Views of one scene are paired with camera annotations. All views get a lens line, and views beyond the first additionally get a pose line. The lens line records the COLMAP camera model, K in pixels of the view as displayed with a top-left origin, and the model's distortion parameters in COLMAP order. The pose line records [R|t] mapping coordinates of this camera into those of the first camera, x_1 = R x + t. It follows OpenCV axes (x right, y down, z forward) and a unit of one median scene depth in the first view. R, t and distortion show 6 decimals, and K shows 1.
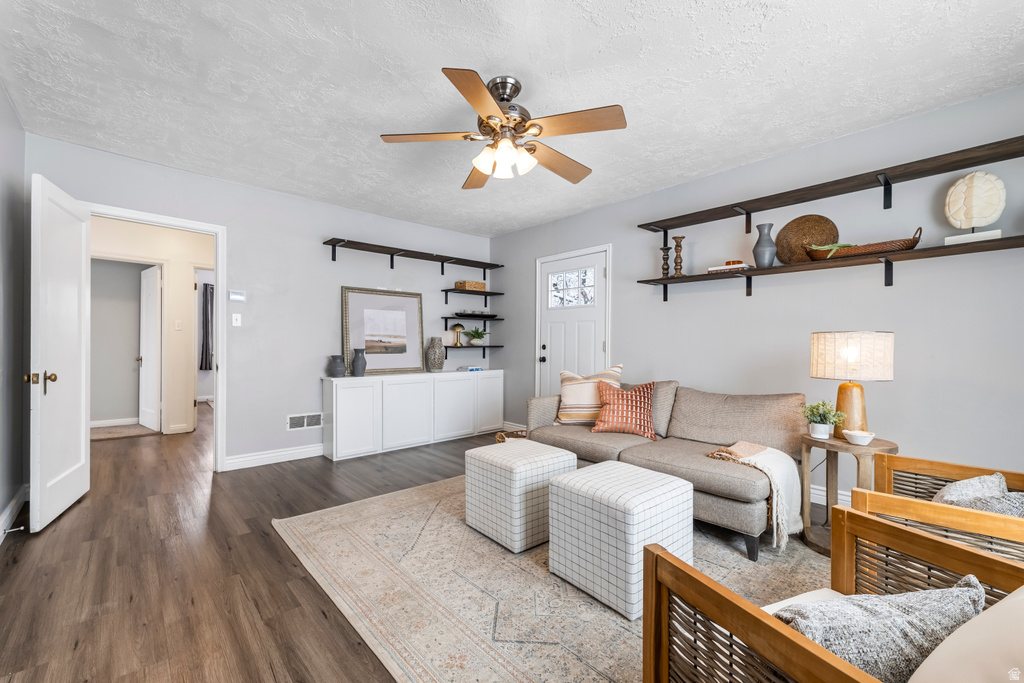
lens RADIAL K [[420.9, 0, 510.9], [0, 420.9, 347.5], [0, 0, 1]] dist [-0.000002, -0.000202]
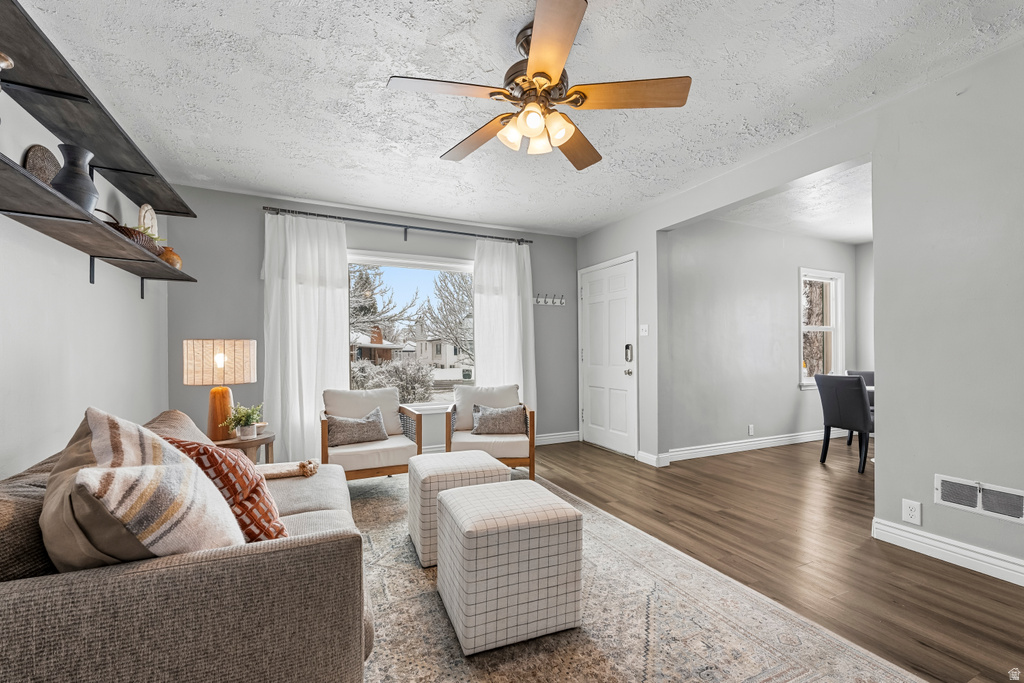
lens RADIAL K [[420.9, 0, 510.9], [0, 420.9, 347.5], [0, 0, 1]] dist [-0.000002, -0.000202]
pose [[-0.956579, 0.001544, 0.291469, -0.207545], [-0.001023, 0.999962, -0.008654, -0.008538], [-0.291471, -0.008576, -0.956541, 1.796672]]
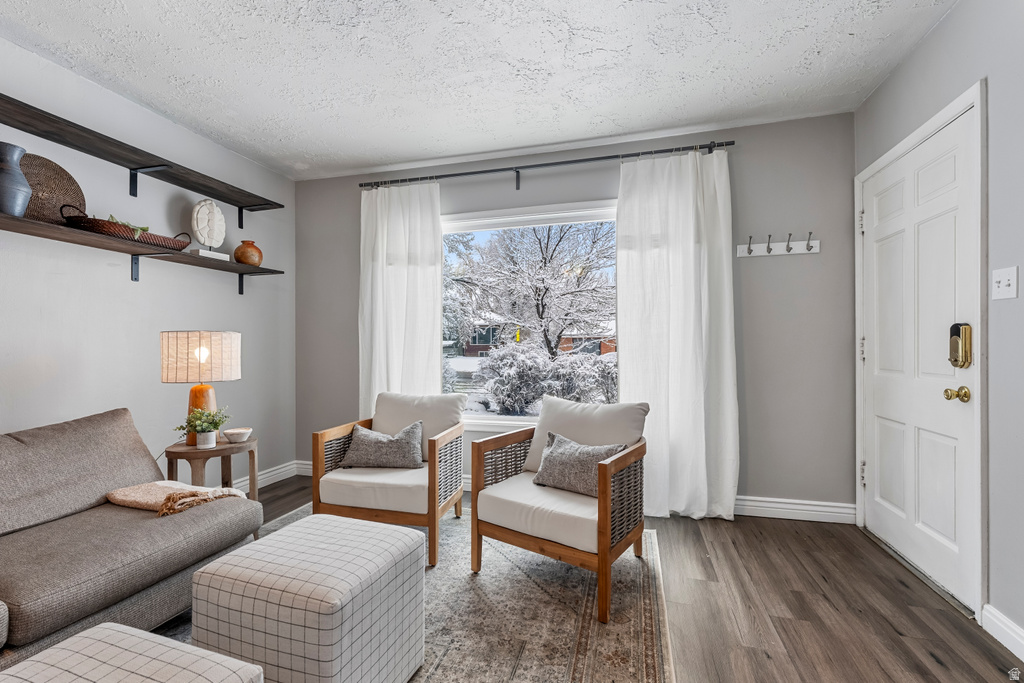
lens RADIAL K [[451.7, 0, 507.3], [0, 451.7, 345.3], [0, 0, 1]] dist [-0.001299, -0.001243]
pose [[-0.526223, -0.000074, 0.850347, -0.421109], [0.003736, 0.999990, 0.002399, -0.005821], [-0.850339, 0.004440, -0.526217, 0.943843]]
